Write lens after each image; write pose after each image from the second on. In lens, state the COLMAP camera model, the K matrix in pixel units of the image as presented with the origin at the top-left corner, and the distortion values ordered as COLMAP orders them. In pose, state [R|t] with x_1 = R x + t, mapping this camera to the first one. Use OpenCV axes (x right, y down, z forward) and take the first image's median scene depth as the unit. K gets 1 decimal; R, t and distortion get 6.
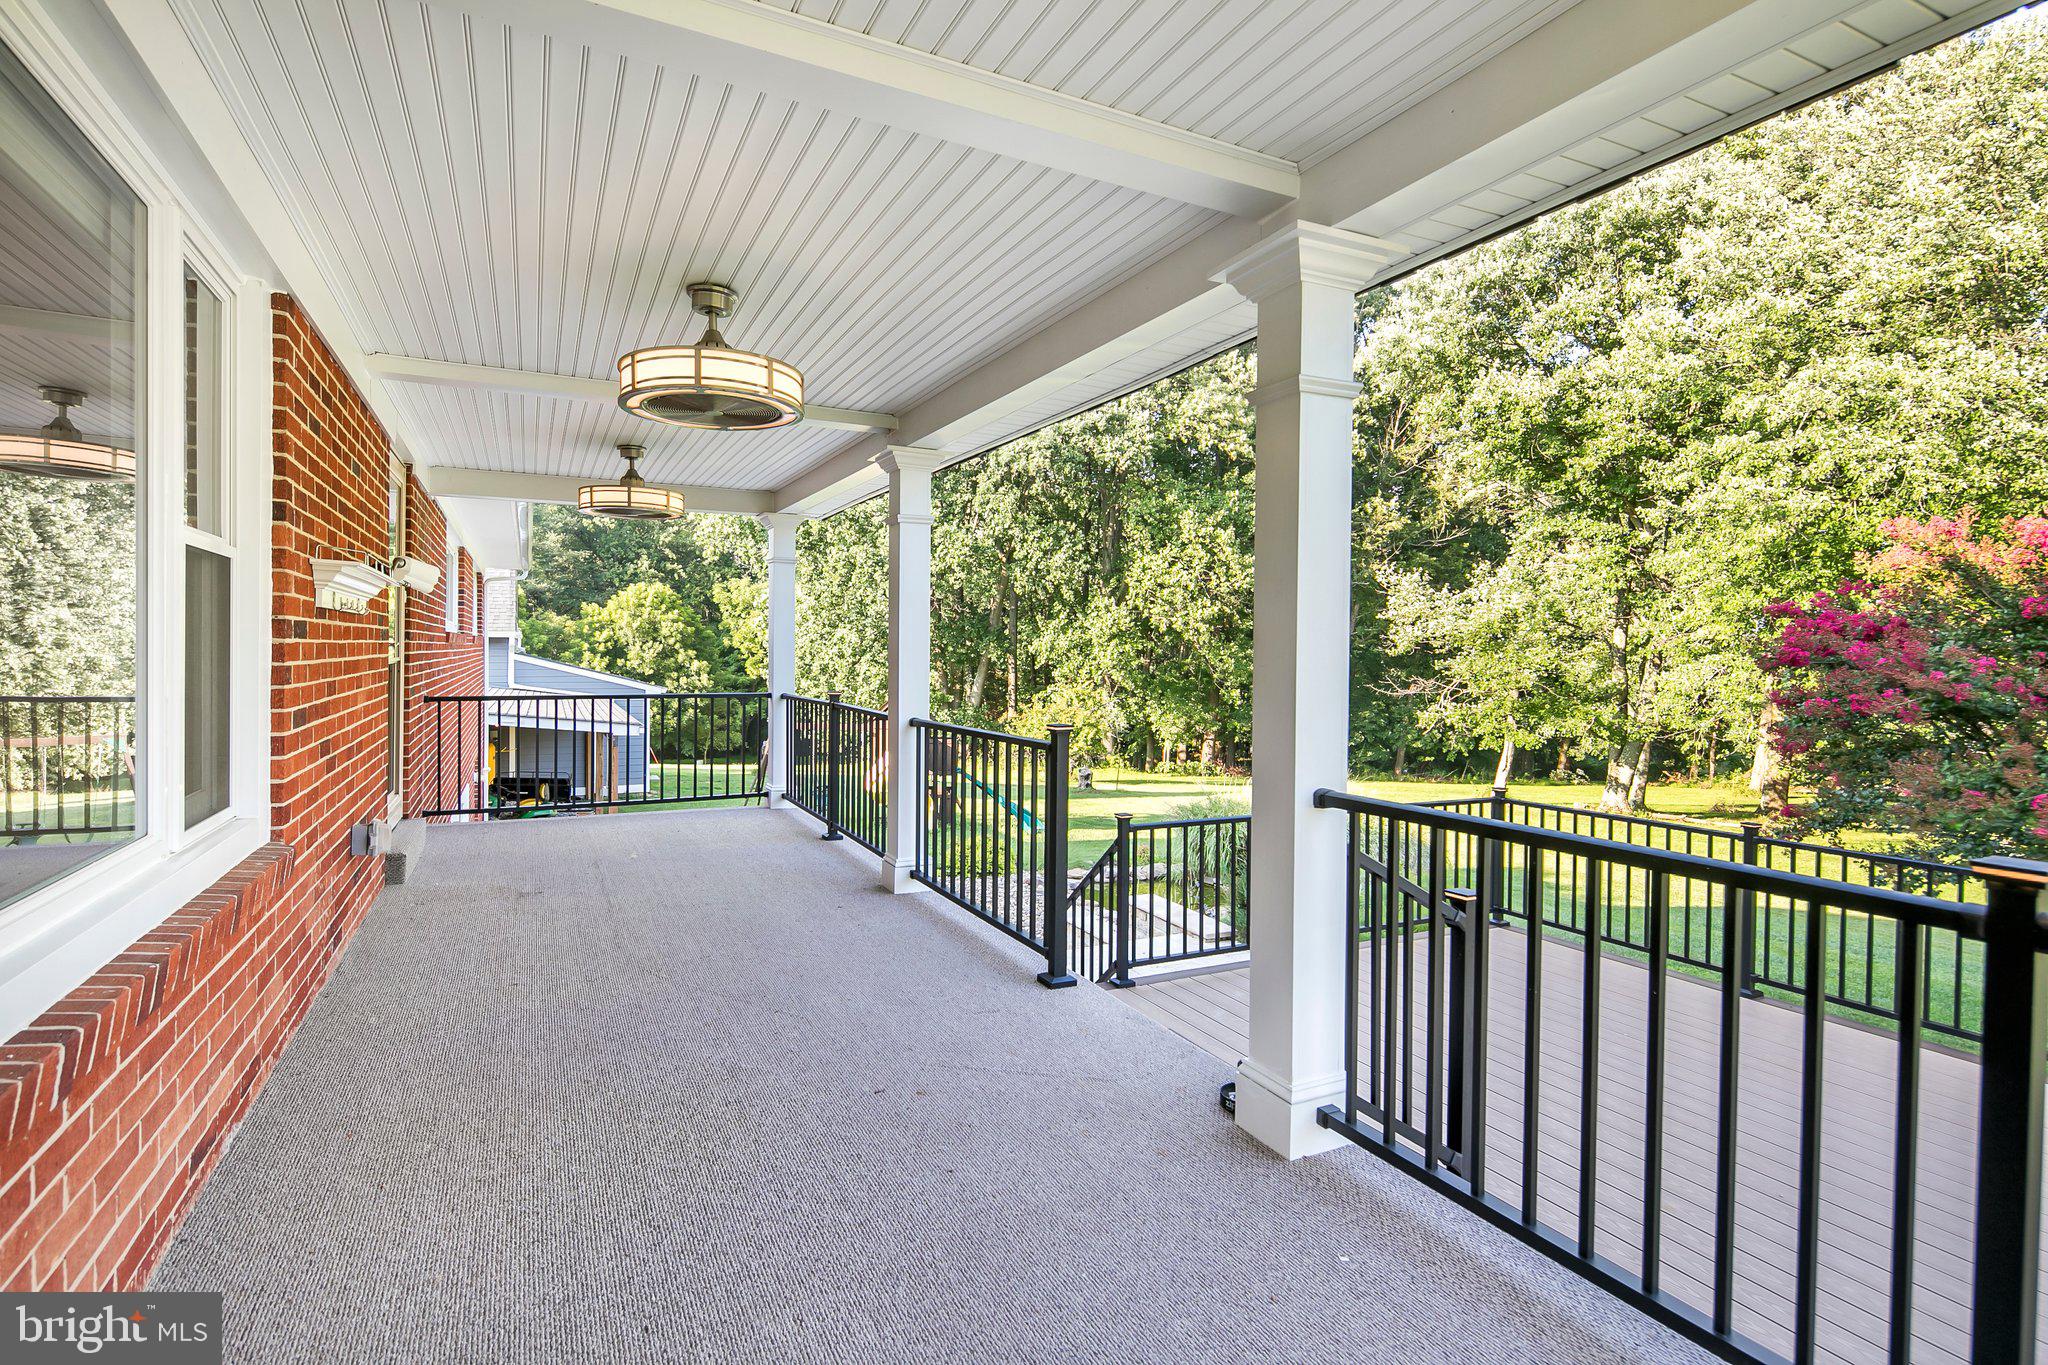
lens RADIAL K [[982.6, 0, 1030.0], [0, 982.6, 663.2], [0, 0, 1]] dist [-0.003134, 0.000779]
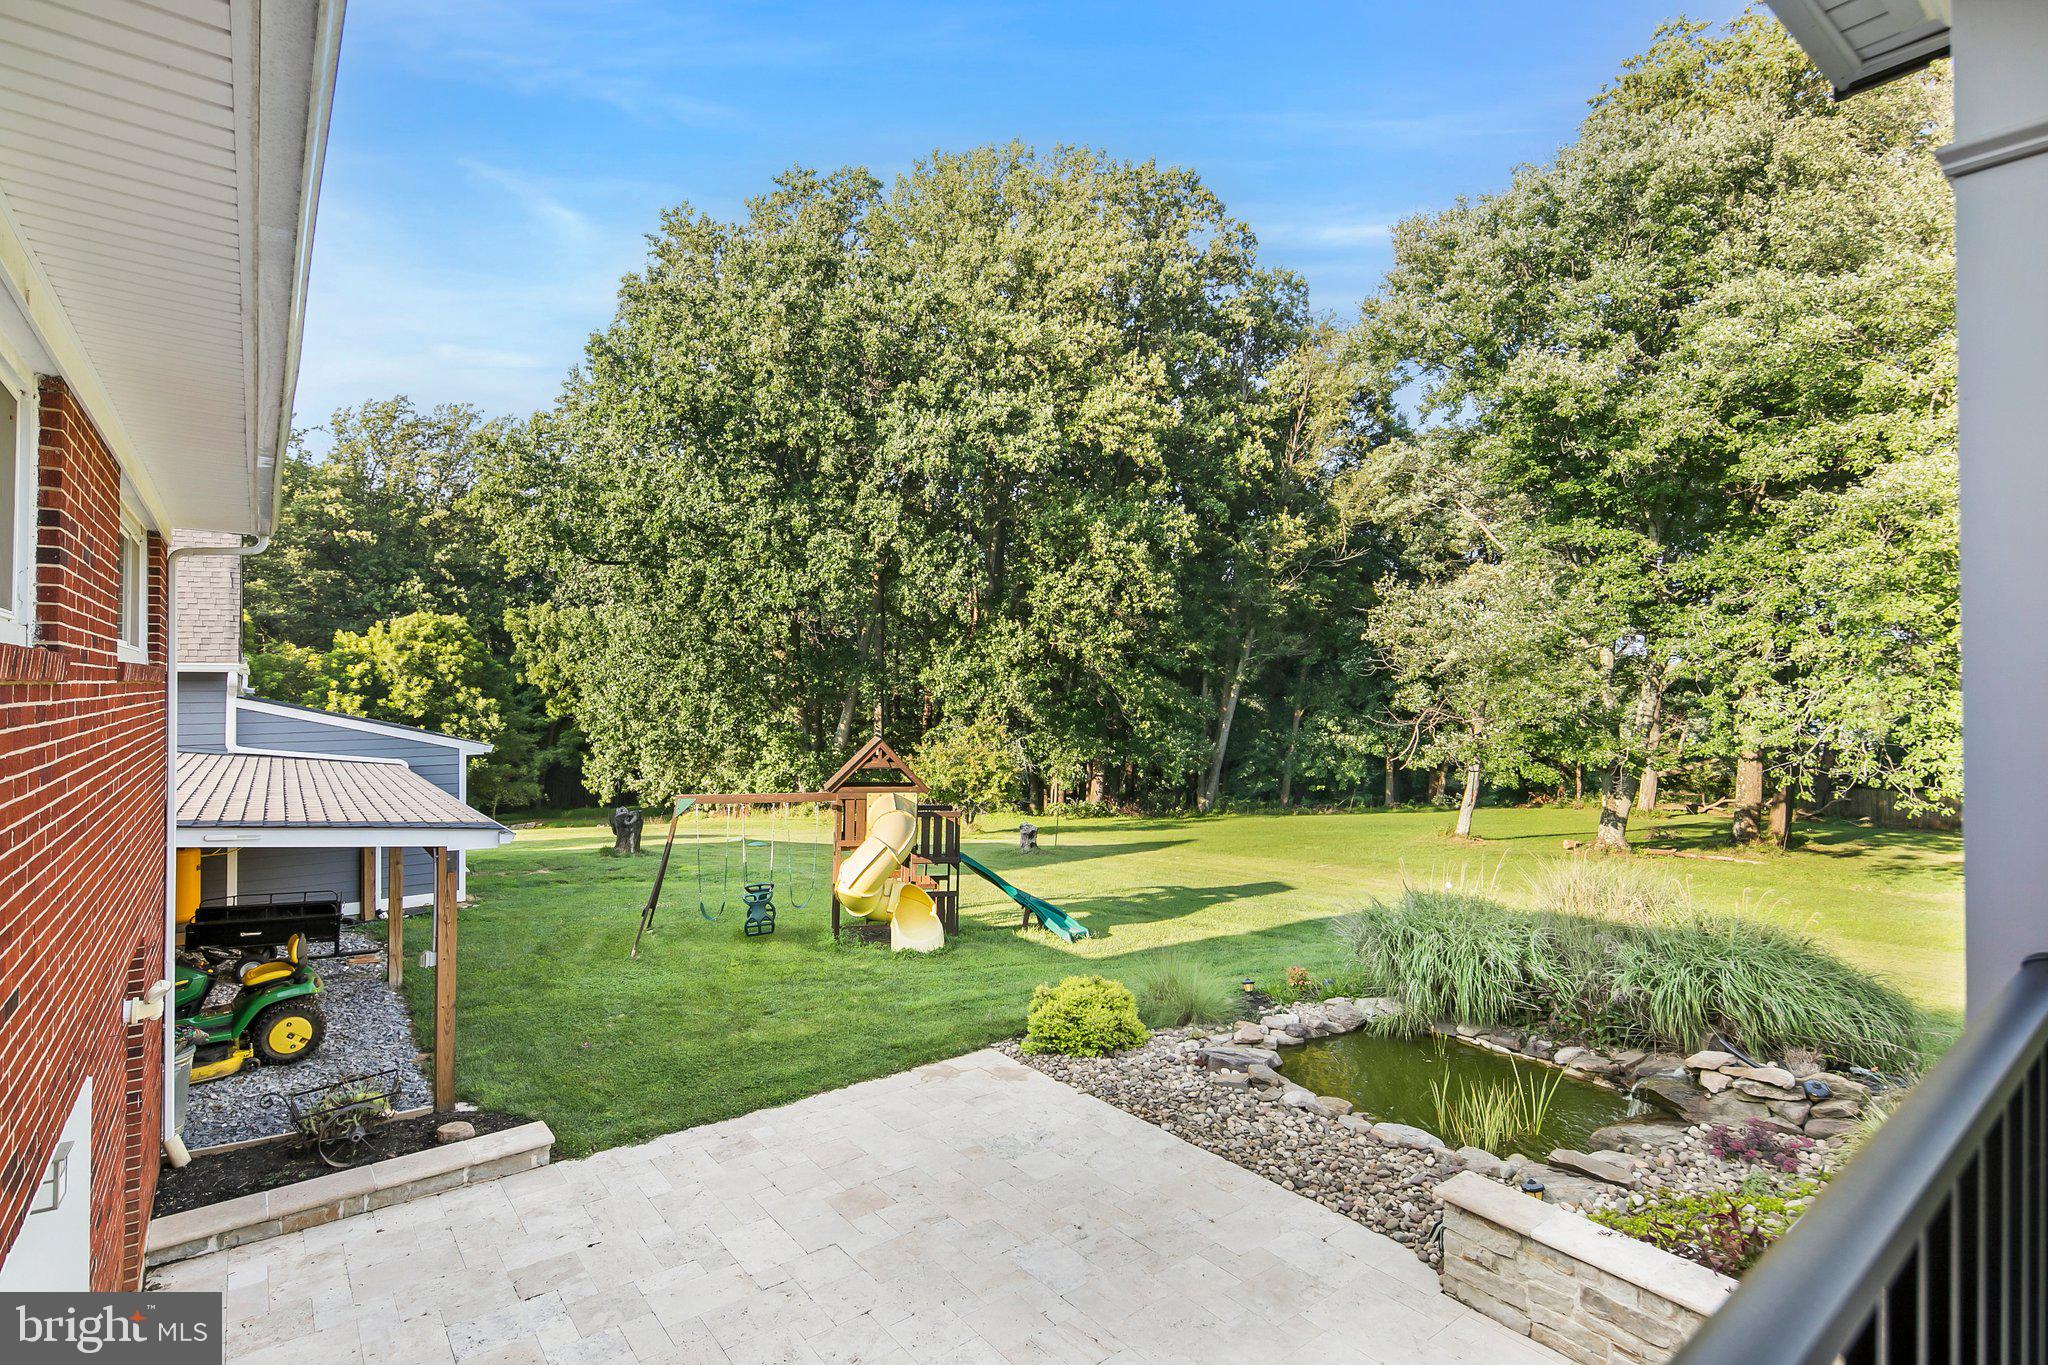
lens RADIAL K [[982.6, 0, 1032.9], [0, 982.6, 678.2], [0, 0, 1]] dist [-0.003134, 0.000779]
pose [[0.980407, -0.013981, 0.196485, -0.070687], [0.017084, 0.999755, -0.014106, -0.002020], [-0.196240, 0.017186, 0.980405, 0.134792]]
